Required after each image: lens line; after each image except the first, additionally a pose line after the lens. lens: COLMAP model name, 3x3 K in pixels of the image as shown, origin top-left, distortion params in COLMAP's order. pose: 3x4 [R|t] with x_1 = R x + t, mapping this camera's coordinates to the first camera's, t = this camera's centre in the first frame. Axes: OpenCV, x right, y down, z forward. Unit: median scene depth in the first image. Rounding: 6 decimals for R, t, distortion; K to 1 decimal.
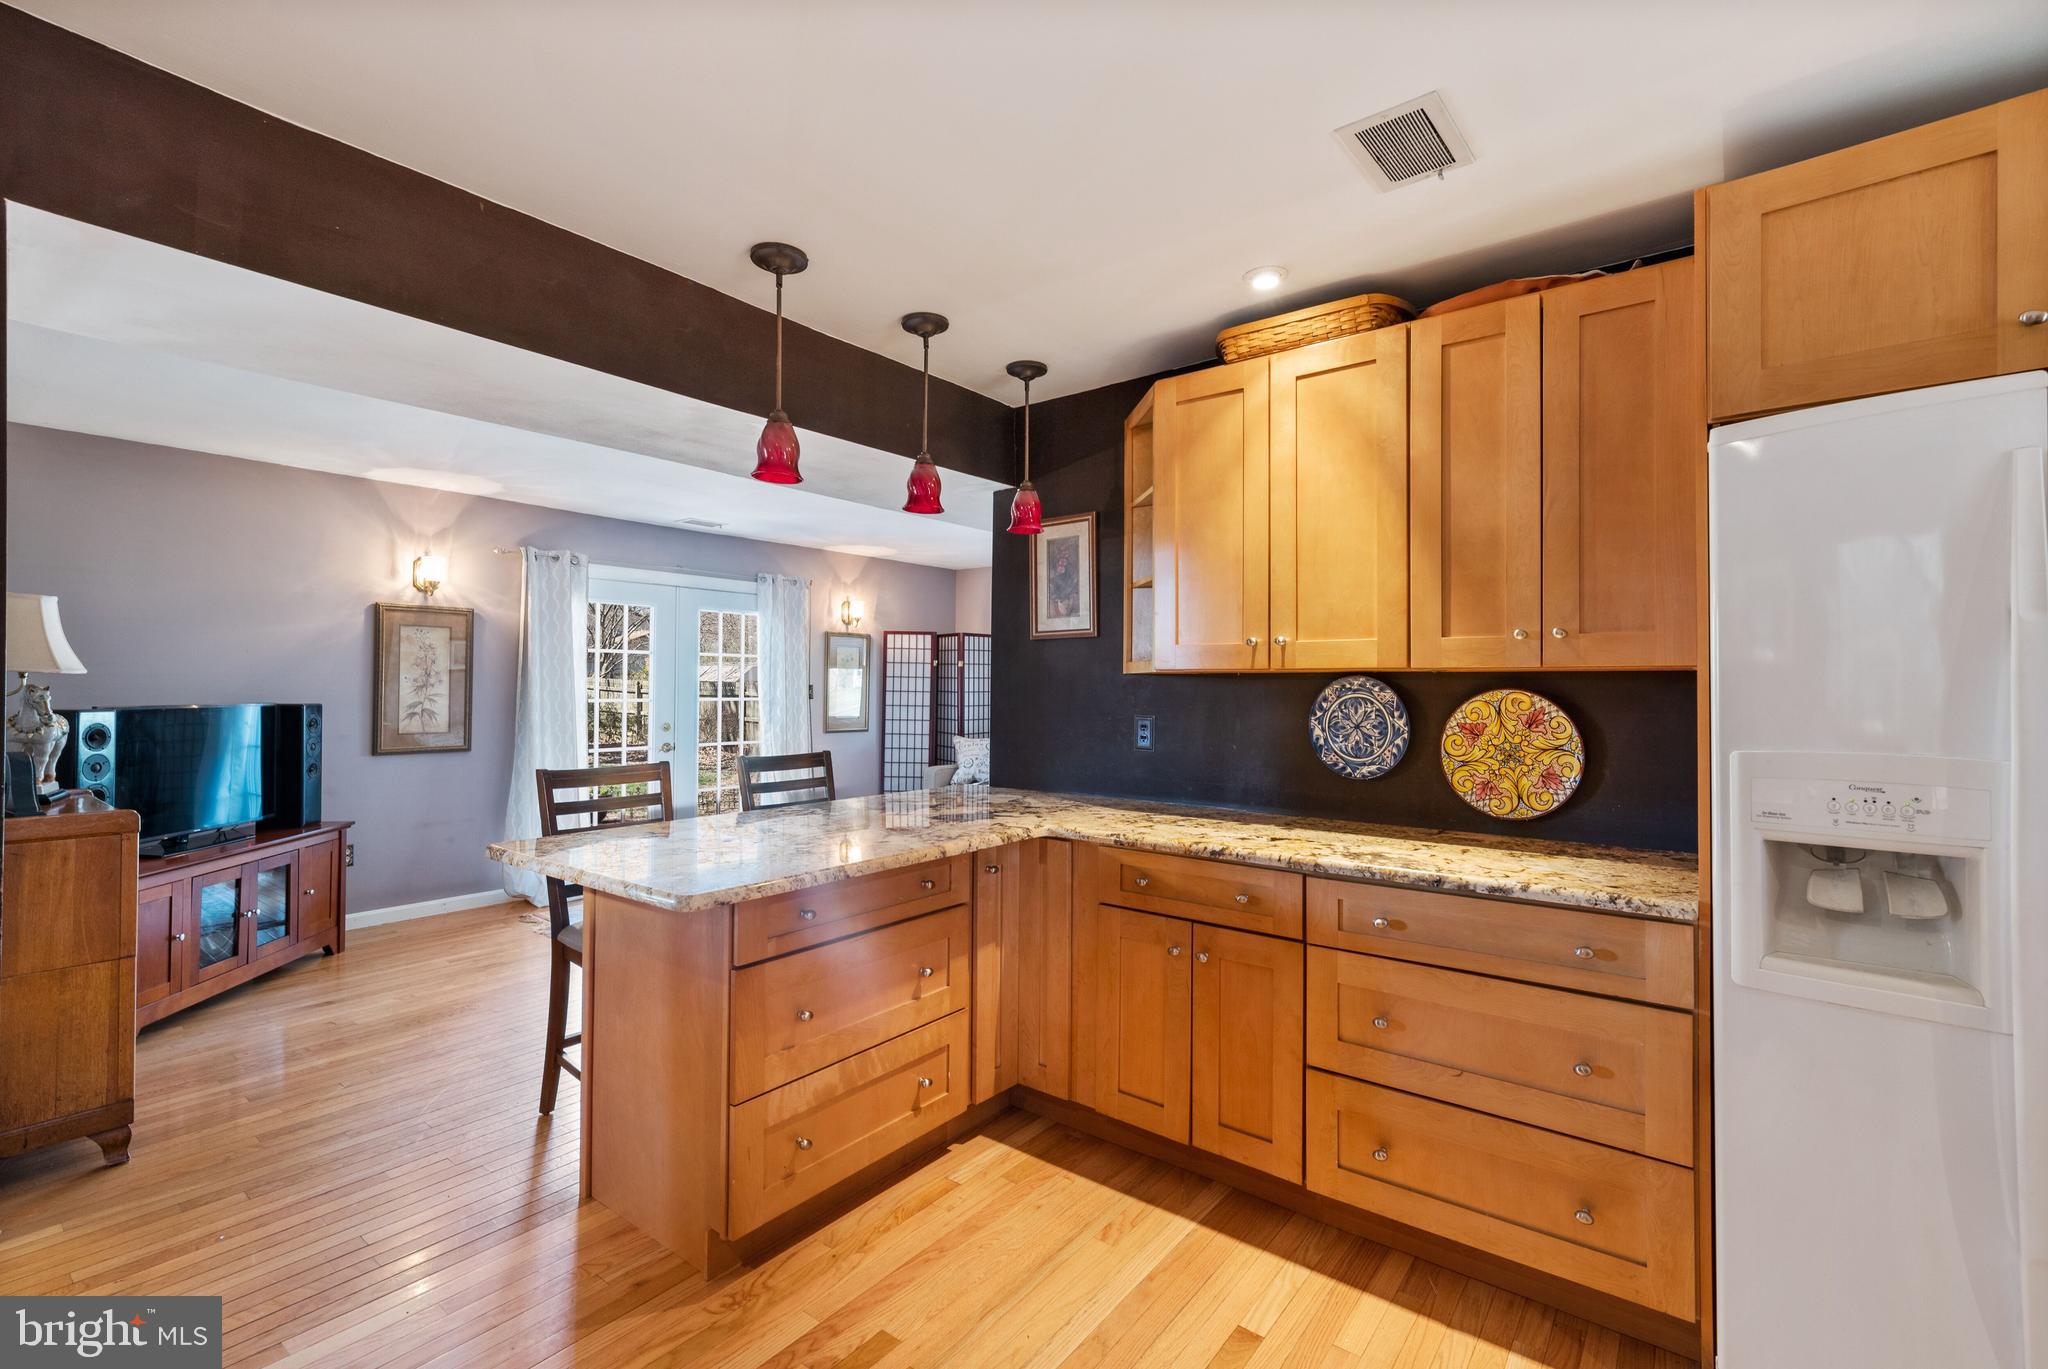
lens RADIAL K [[898.2, 0, 1028.2], [0, 898.2, 674.5], [0, 0, 1]] dist [-0.000610, -0.000162]
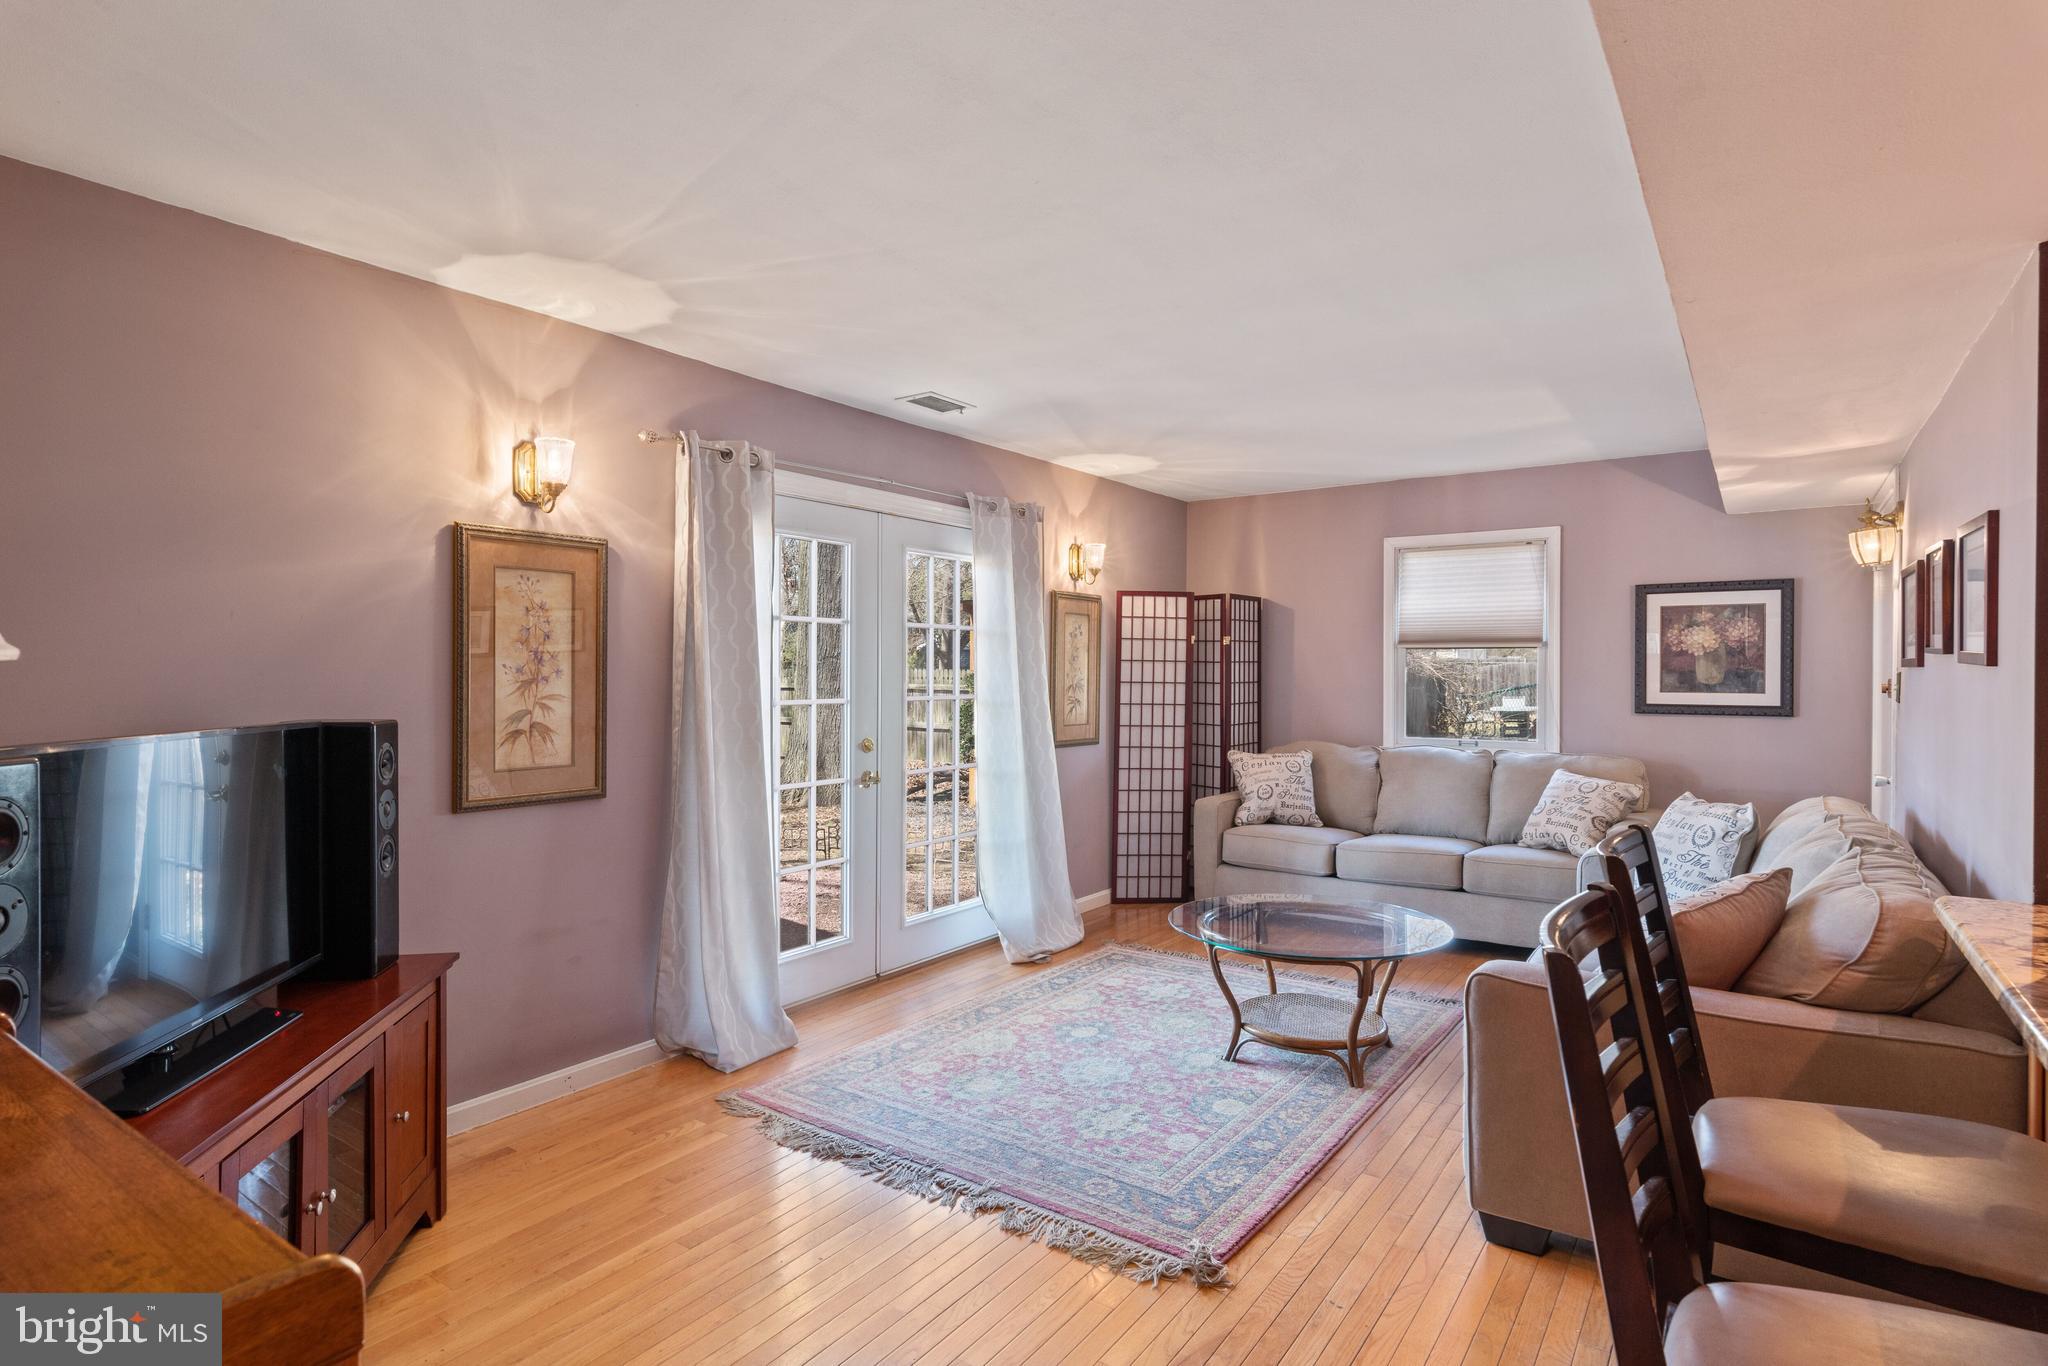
lens RADIAL K [[1057.1, 0, 1020.1], [0, 1057.1, 684.2], [0, 0, 1]] dist [0.005381, 0.000282]
pose [[0.999369, -0.003319, 0.035350, -0.339963], [0.002381, 0.999645, 0.026550, -0.001240], [-0.035426, -0.026450, 0.999022, 0.298981]]
